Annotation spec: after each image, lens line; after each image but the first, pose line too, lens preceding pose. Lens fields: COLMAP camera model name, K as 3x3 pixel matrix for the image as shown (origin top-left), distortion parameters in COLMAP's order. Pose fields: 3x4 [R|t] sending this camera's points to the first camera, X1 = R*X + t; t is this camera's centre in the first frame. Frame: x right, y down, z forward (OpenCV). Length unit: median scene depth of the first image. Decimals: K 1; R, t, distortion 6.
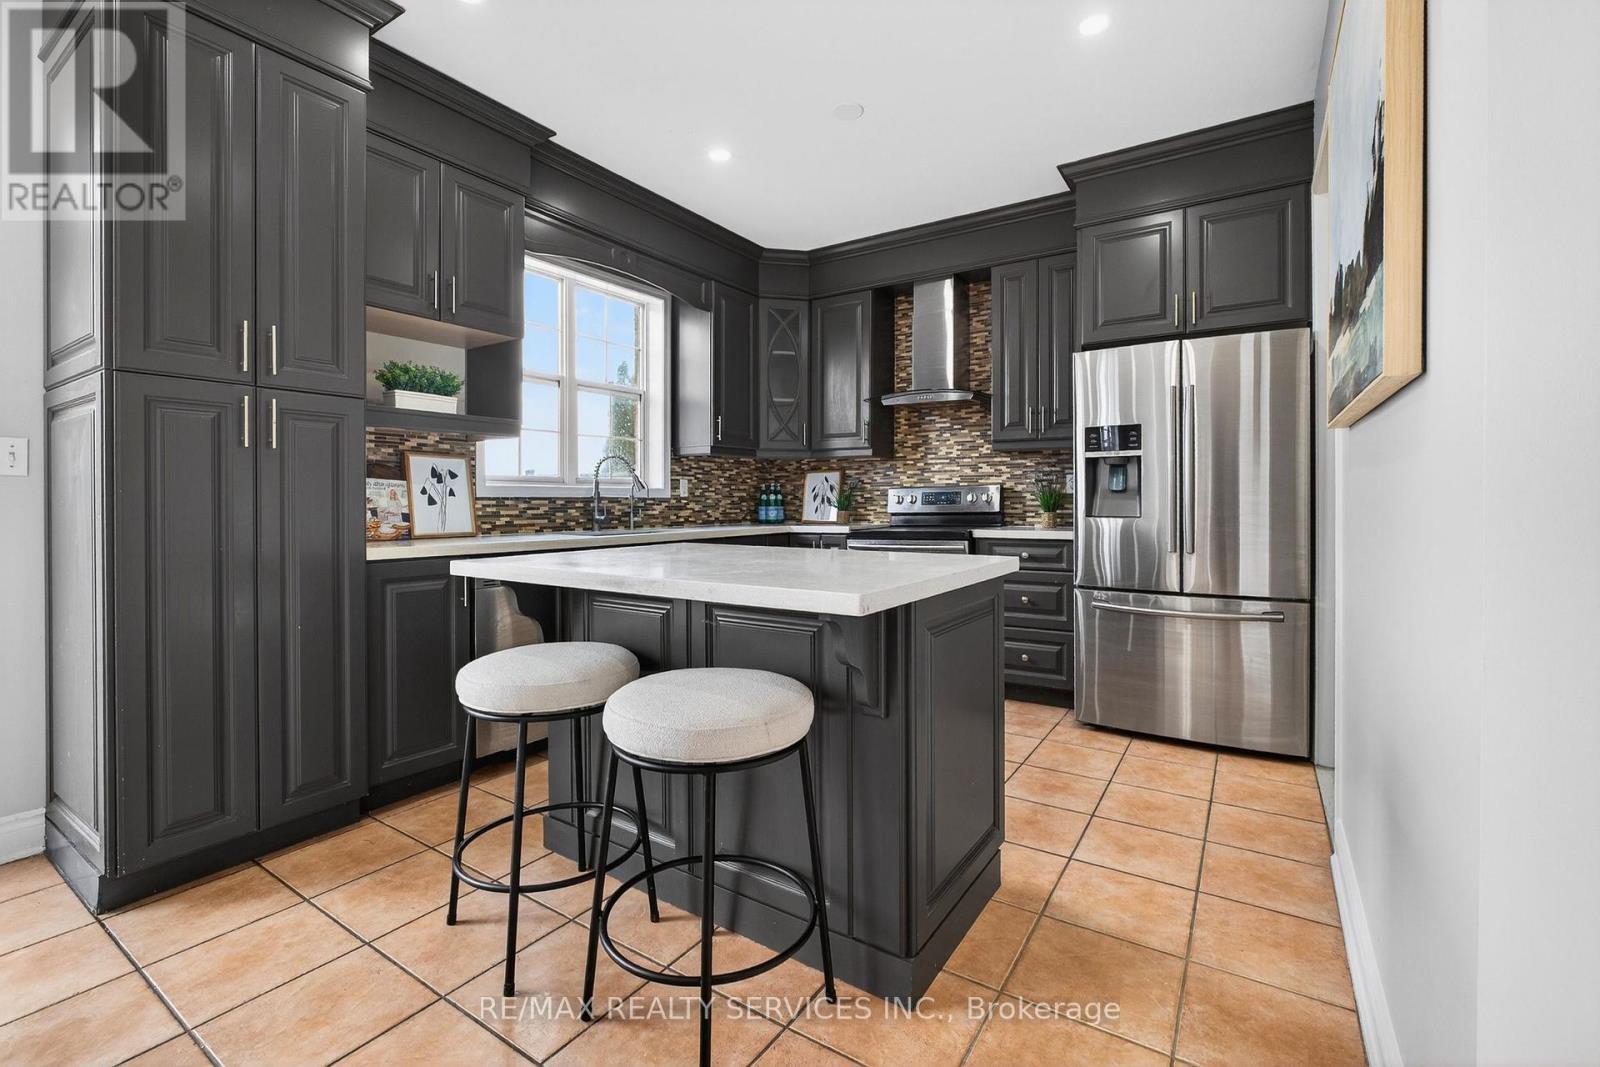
lens RADIAL K [[699.2, 0, 792.6], [0, 699.2, 499.7], [0, 0, 1]] dist [-0.008273, 0.002307]
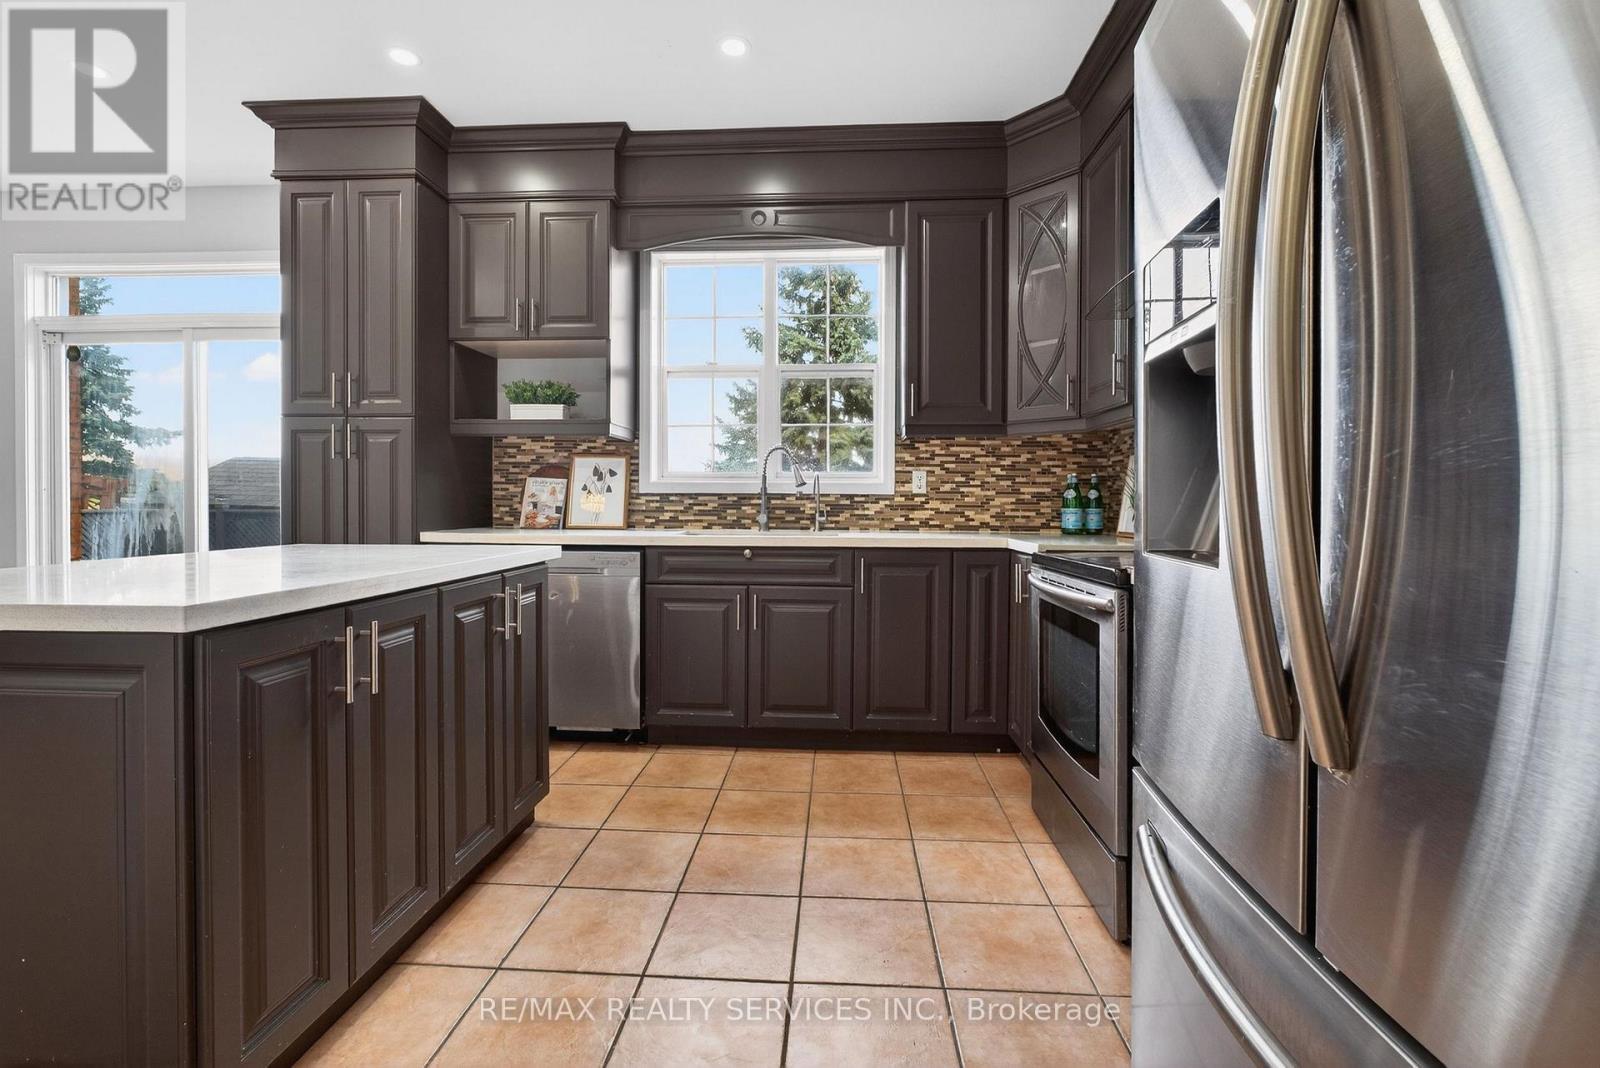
lens RADIAL K [[699.2, 0, 800.5], [0, 699.2, 514.4], [0, 0, 1]] dist [-0.008273, 0.002307]
pose [[0.505655, 0.021669, -0.862464, 0.463494], [-0.005511, 0.999745, 0.021887, 0.003127], [0.862718, -0.006314, 0.505646, 0.510313]]
